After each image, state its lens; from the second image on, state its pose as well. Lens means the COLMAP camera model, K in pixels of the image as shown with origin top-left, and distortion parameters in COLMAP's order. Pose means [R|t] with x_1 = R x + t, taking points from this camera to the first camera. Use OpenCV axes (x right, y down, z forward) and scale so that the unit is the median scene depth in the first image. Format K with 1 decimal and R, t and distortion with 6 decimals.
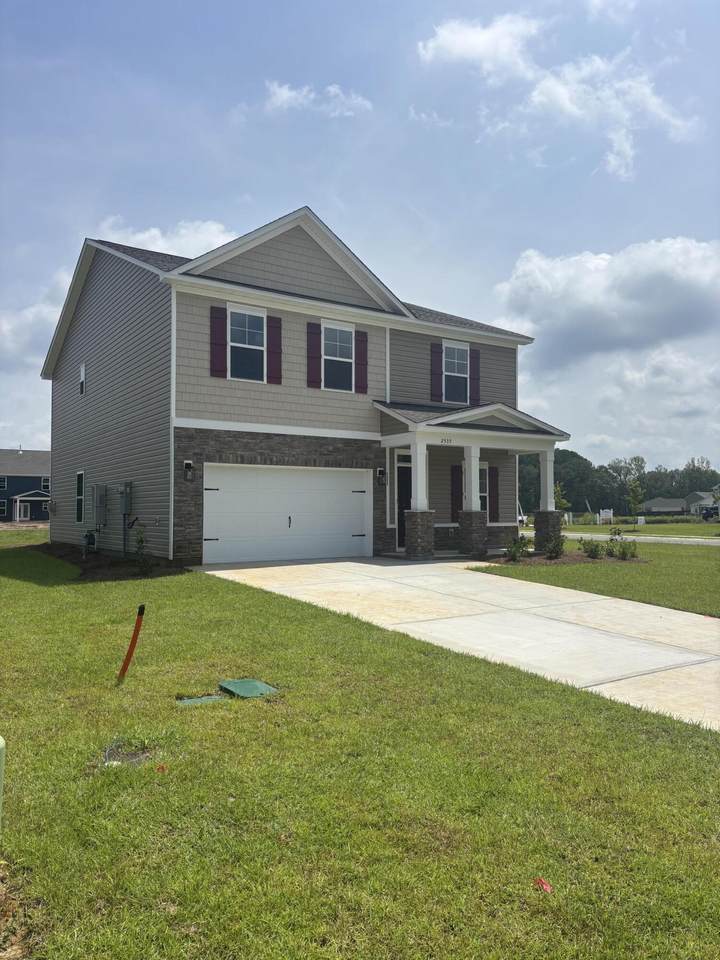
lens RADIAL K [[720.7, 0, 360.0], [0, 720.7, 480.0], [0, 0, 1]] dist [0.006955, -0.000946]
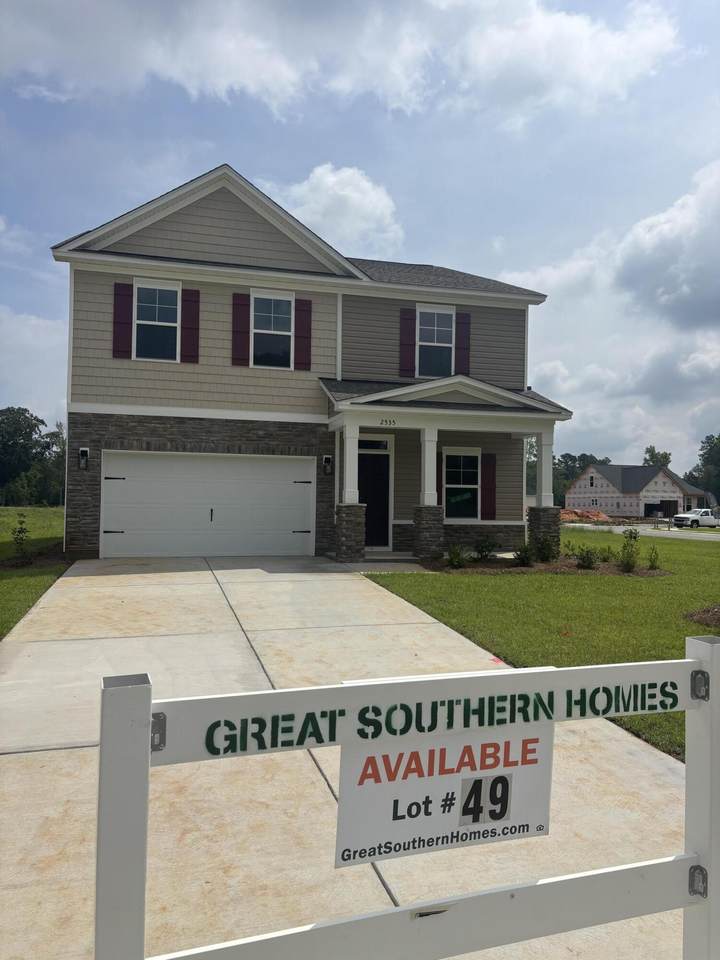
lens RADIAL K [[696.4, 0, 360.0], [0, 696.4, 480.0], [0, 0, 1]] dist [-0.006870, -0.003862]
pose [[0.947421, 0.000403, -0.319990, 0.347123], [0.000739, 0.999994, 0.003448, 0.010933], [0.319989, -0.003503, 0.947415, 0.222821]]
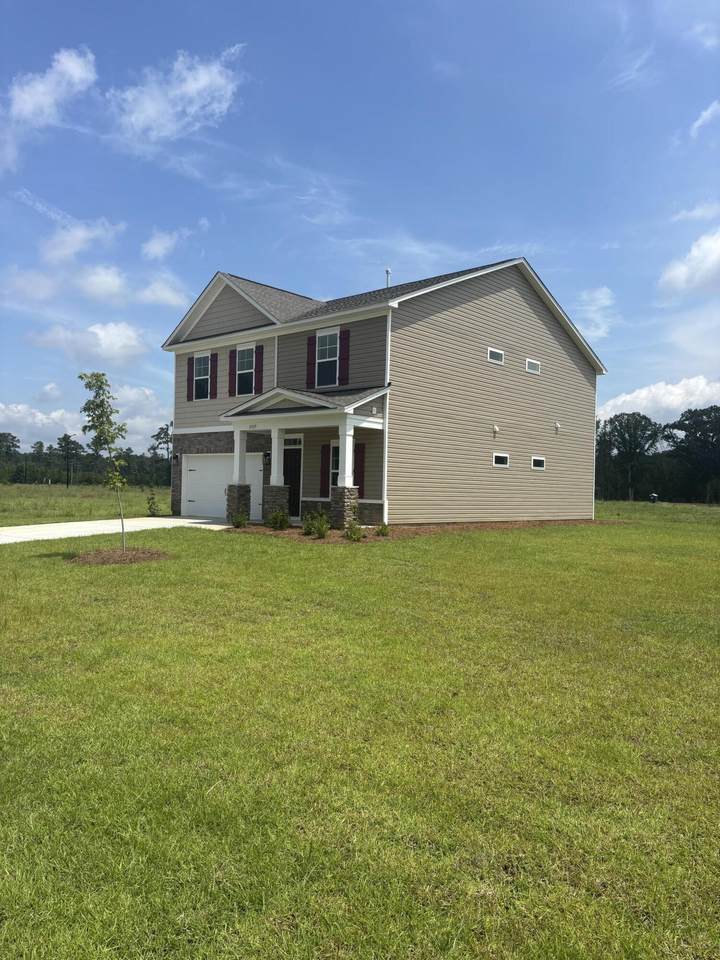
lens RADIAL K [[720.7, 0, 360.0], [0, 720.7, 480.0], [0, 0, 1]] dist [0.006955, -0.000946]
pose [[0.256354, -0.005156, -0.966569, 1.322144], [0.018257, 0.999833, -0.000491, 0.038280], [0.966411, -0.017521, 0.256405, 0.860630]]
